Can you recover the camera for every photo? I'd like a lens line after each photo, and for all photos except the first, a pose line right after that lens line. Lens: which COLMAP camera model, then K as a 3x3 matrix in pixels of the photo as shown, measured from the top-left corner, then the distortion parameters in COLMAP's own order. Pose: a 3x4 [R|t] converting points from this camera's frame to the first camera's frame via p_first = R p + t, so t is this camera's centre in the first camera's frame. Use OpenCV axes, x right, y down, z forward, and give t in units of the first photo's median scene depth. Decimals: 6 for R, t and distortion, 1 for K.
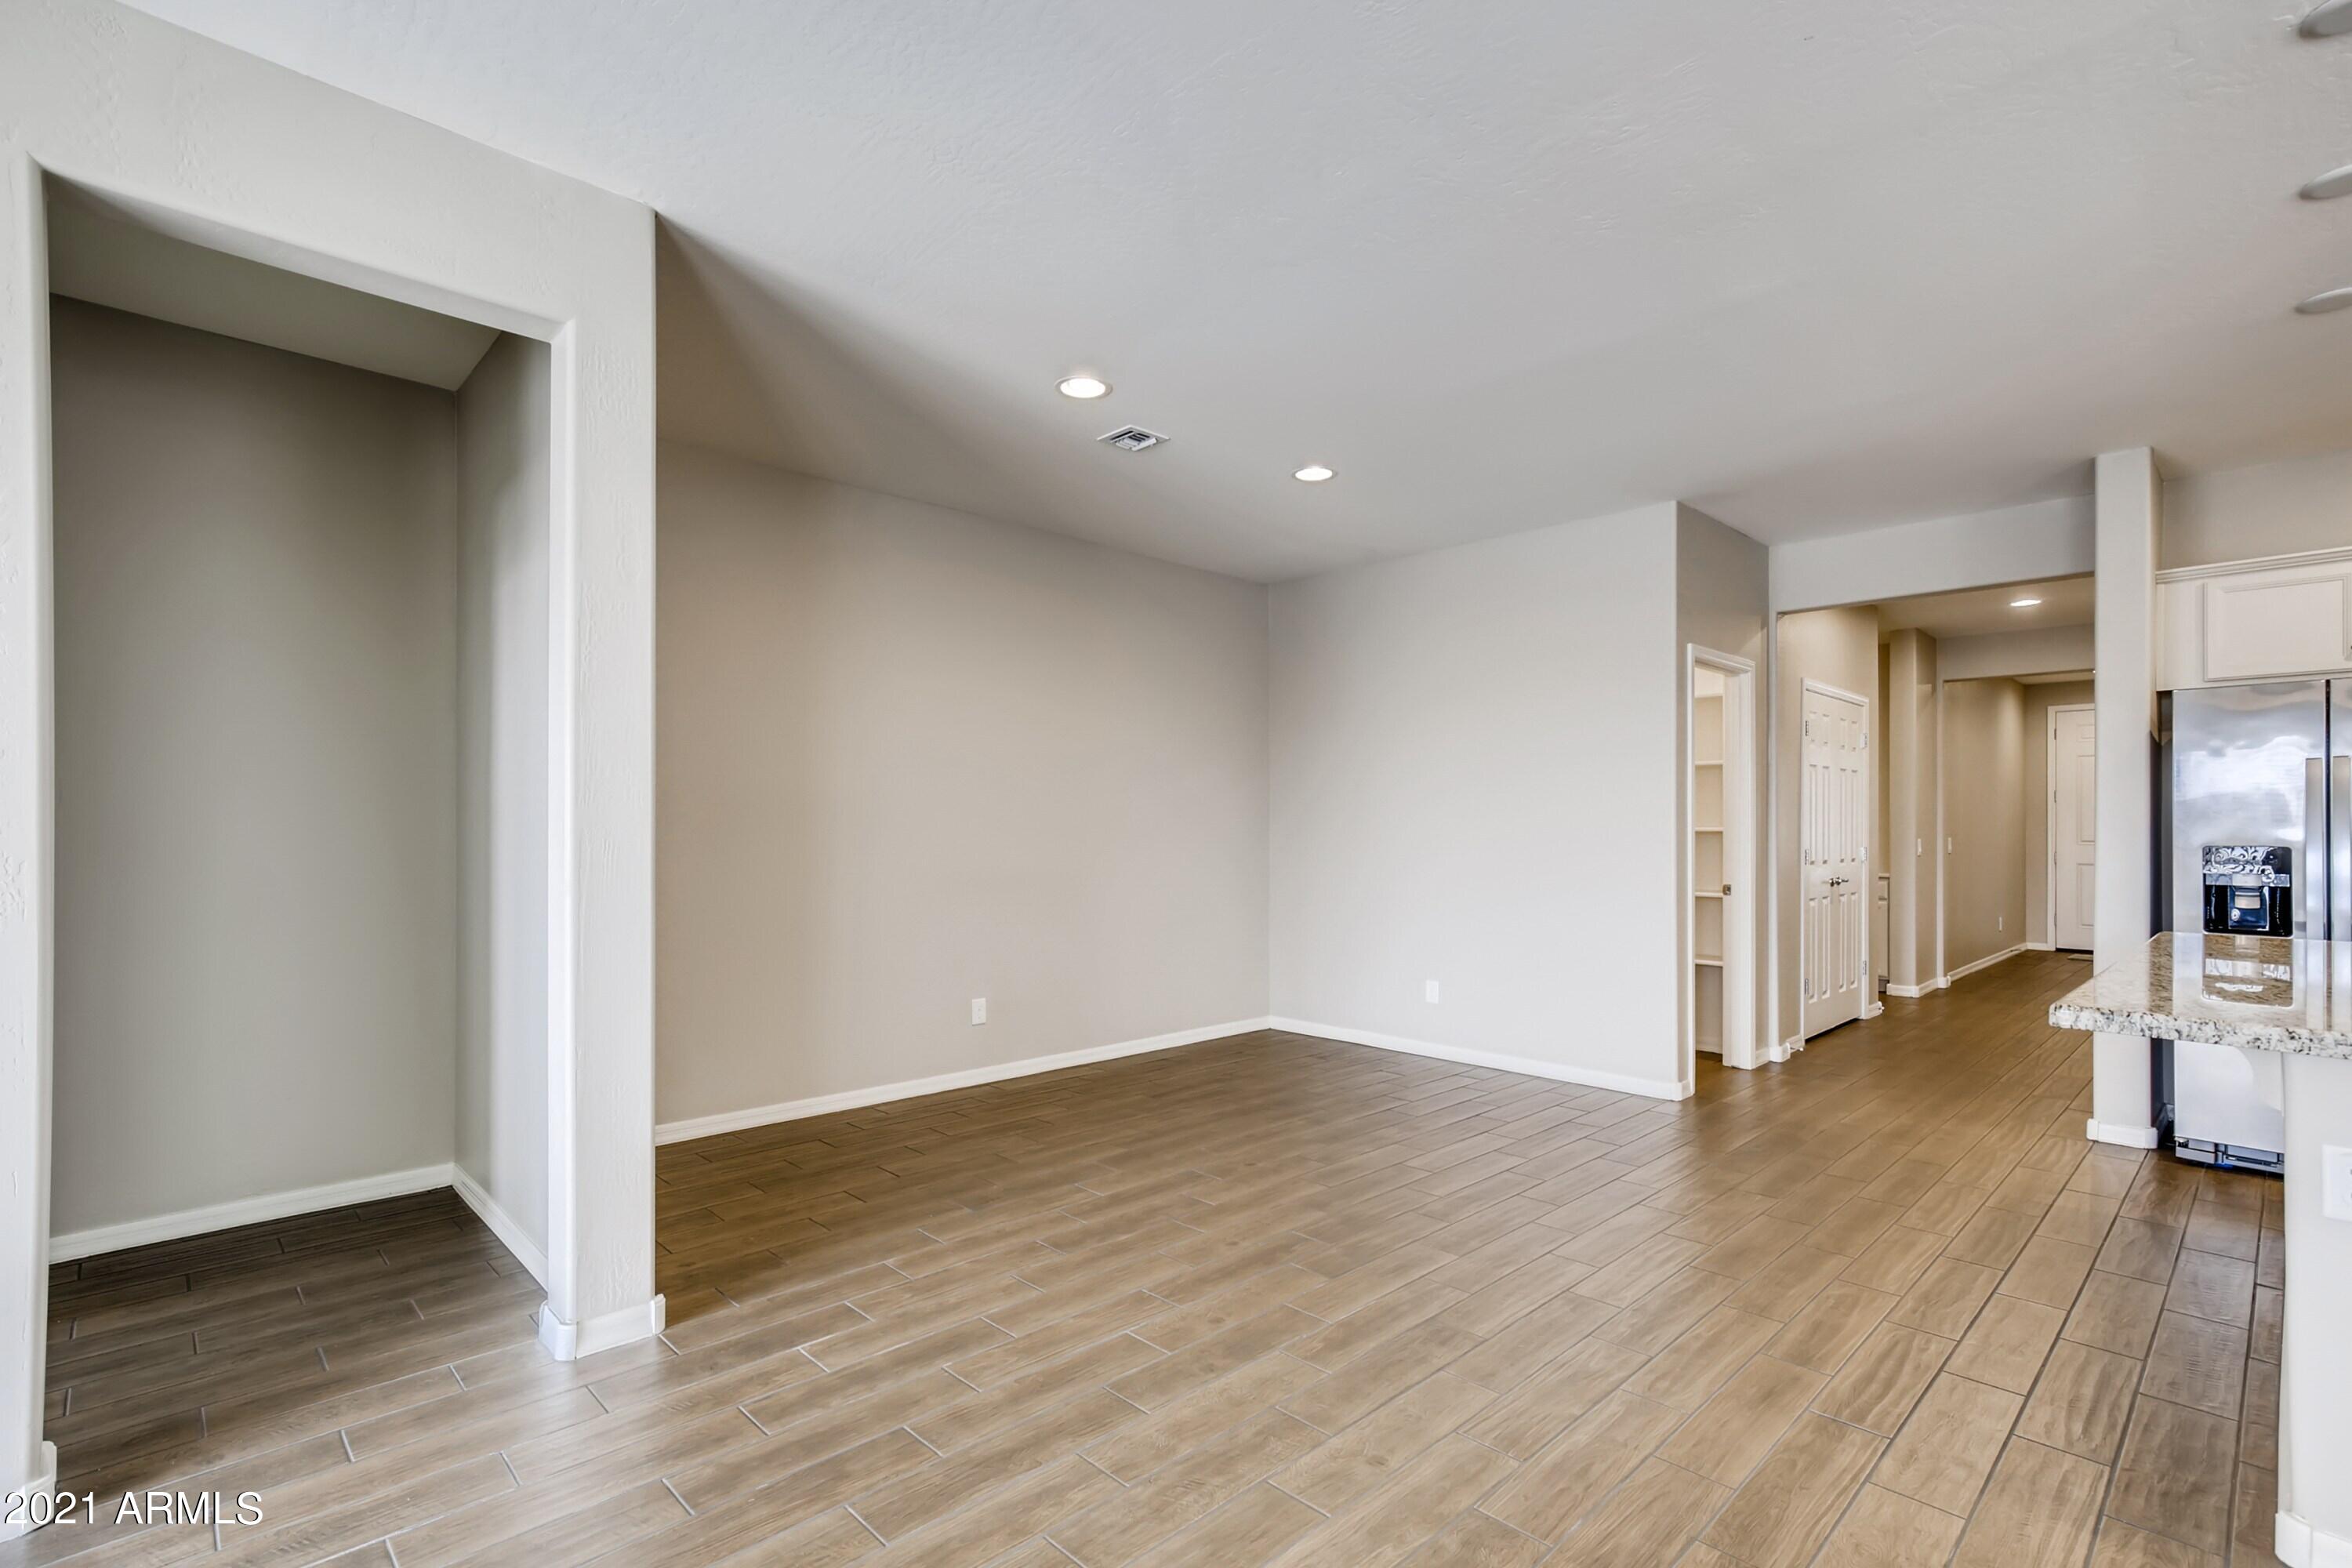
lens RADIAL K [[1085.4, 0, 1175.8], [0, 1085.4, 813.7], [0, 0, 1]] dist [0.002951, -0.000245]
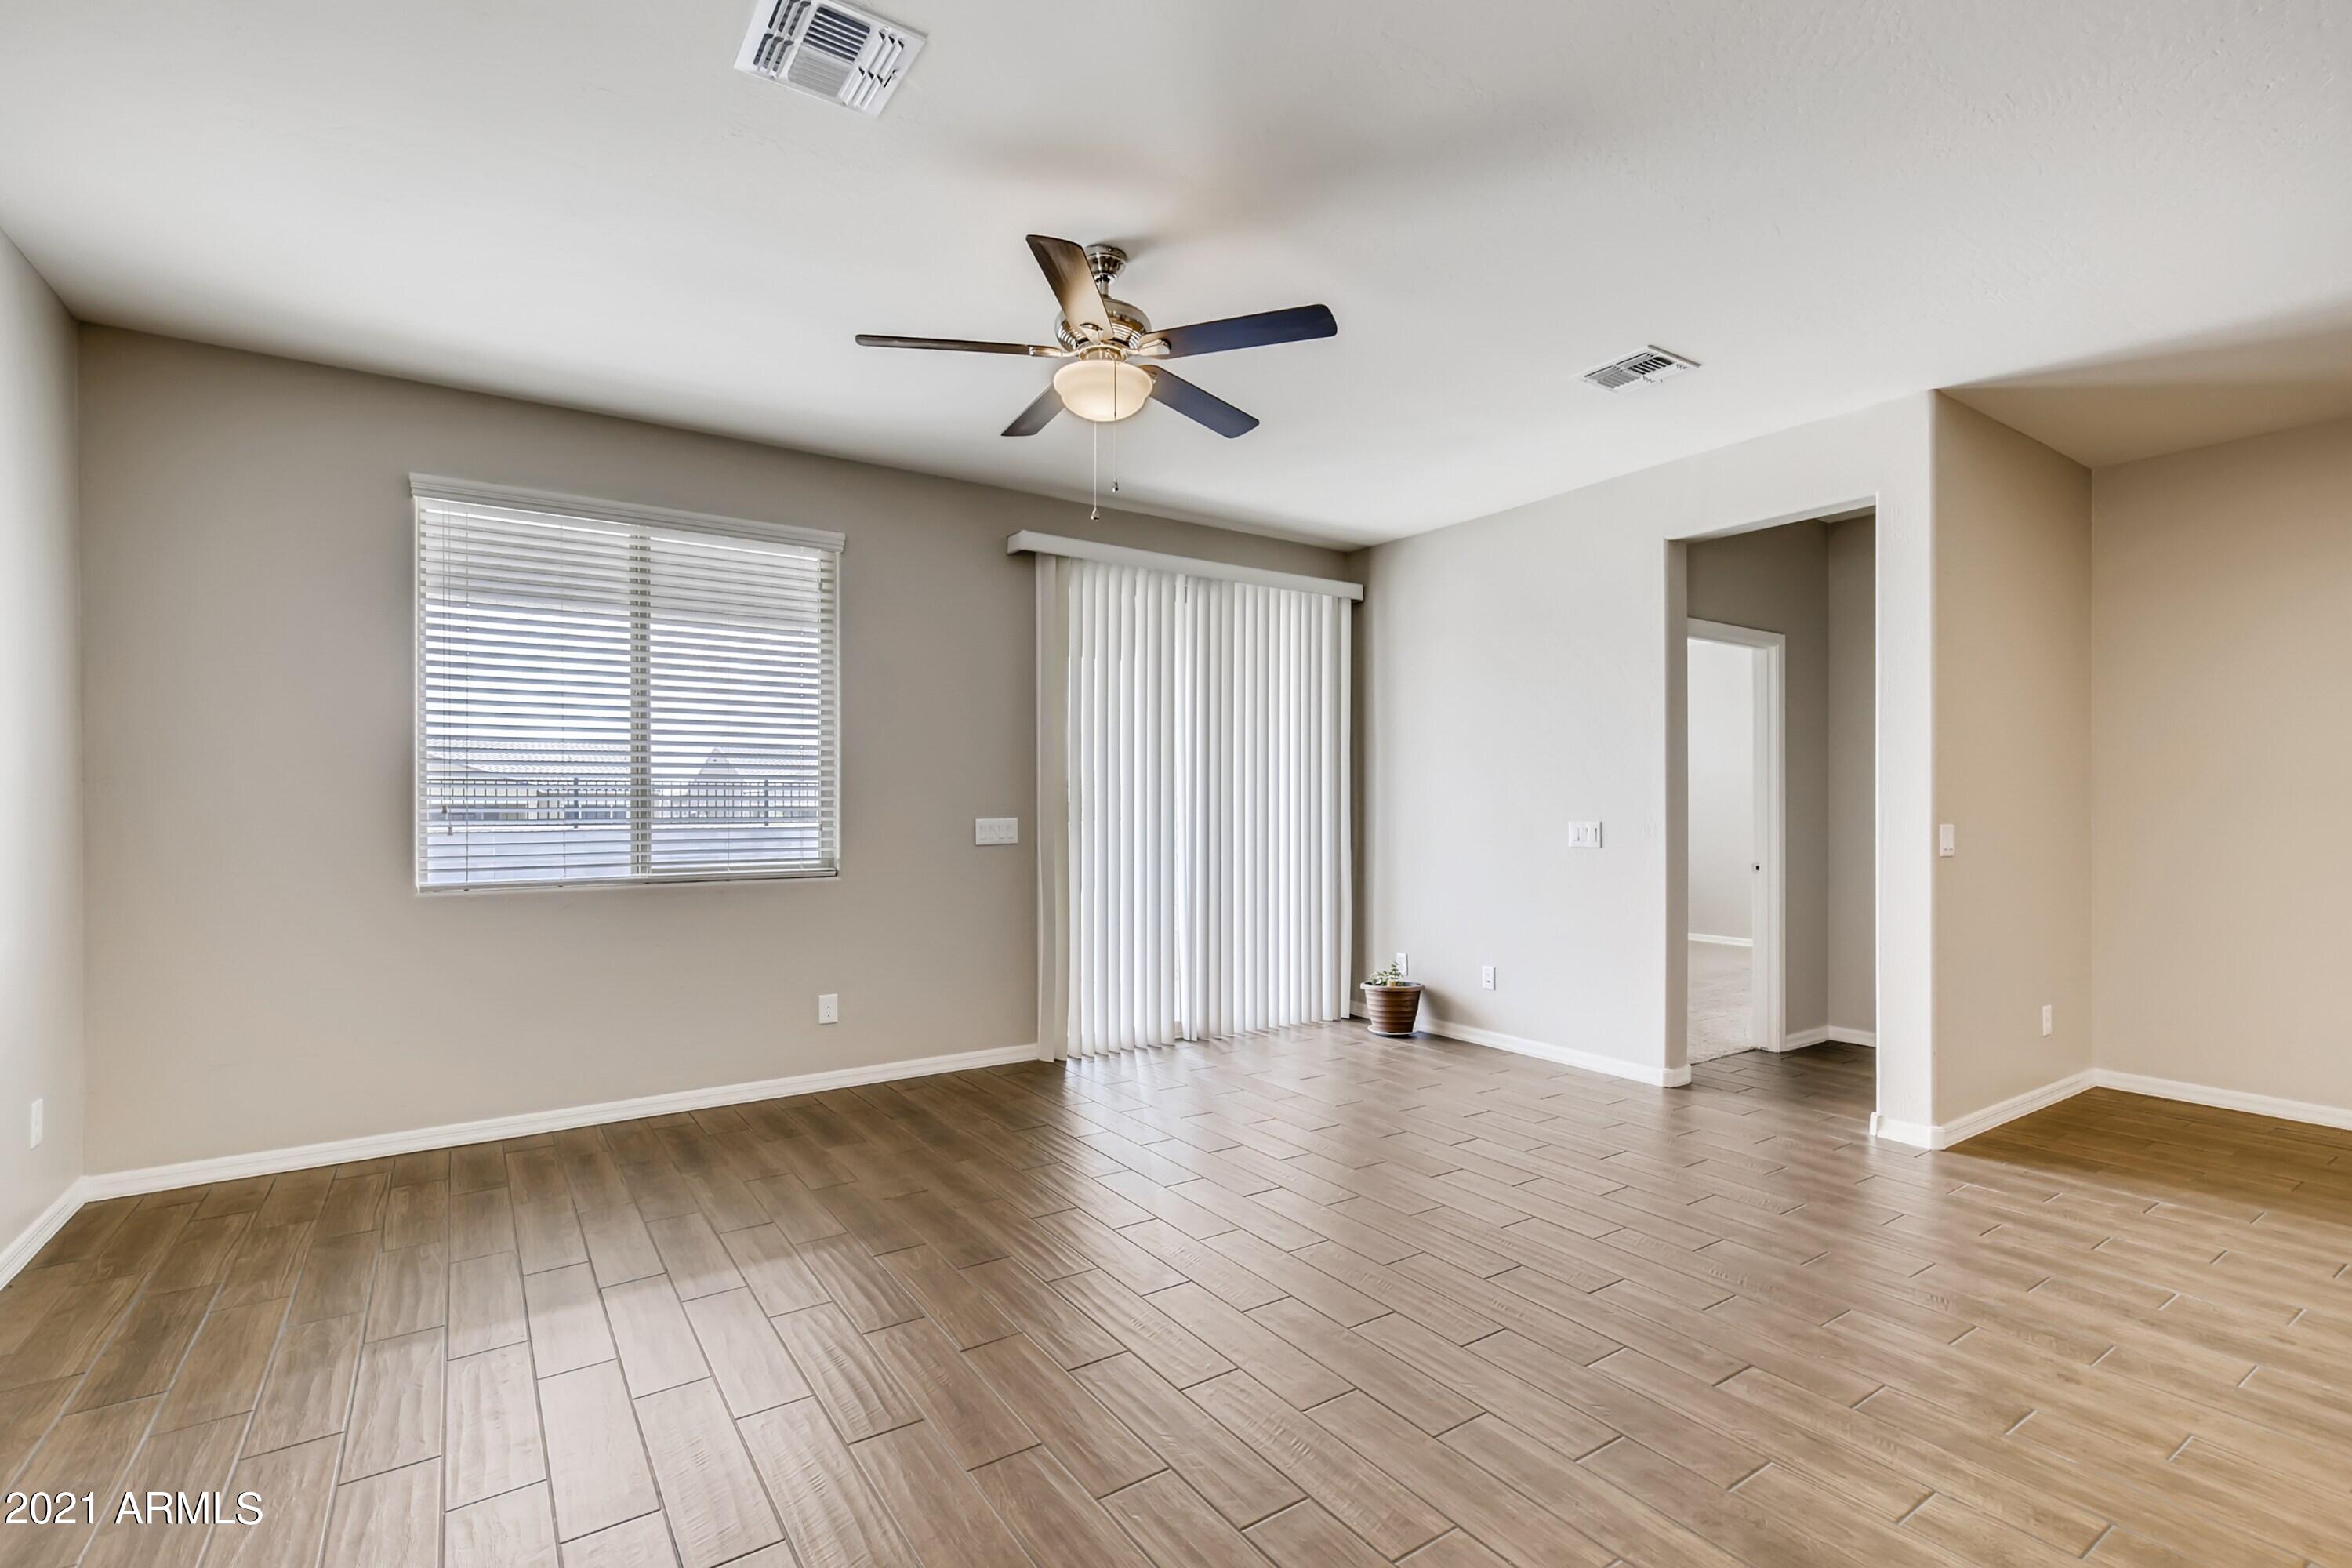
lens RADIAL K [[1085.4, 0, 1189.9], [0, 1085.4, 794.2], [0, 0, 1]] dist [0.002951, -0.000245]
pose [[-0.155850, -0.012819, -0.987698, 0.742984], [0.010268, 0.999841, -0.014596, 0.003476], [0.987727, -0.012416, -0.155694, 0.153324]]
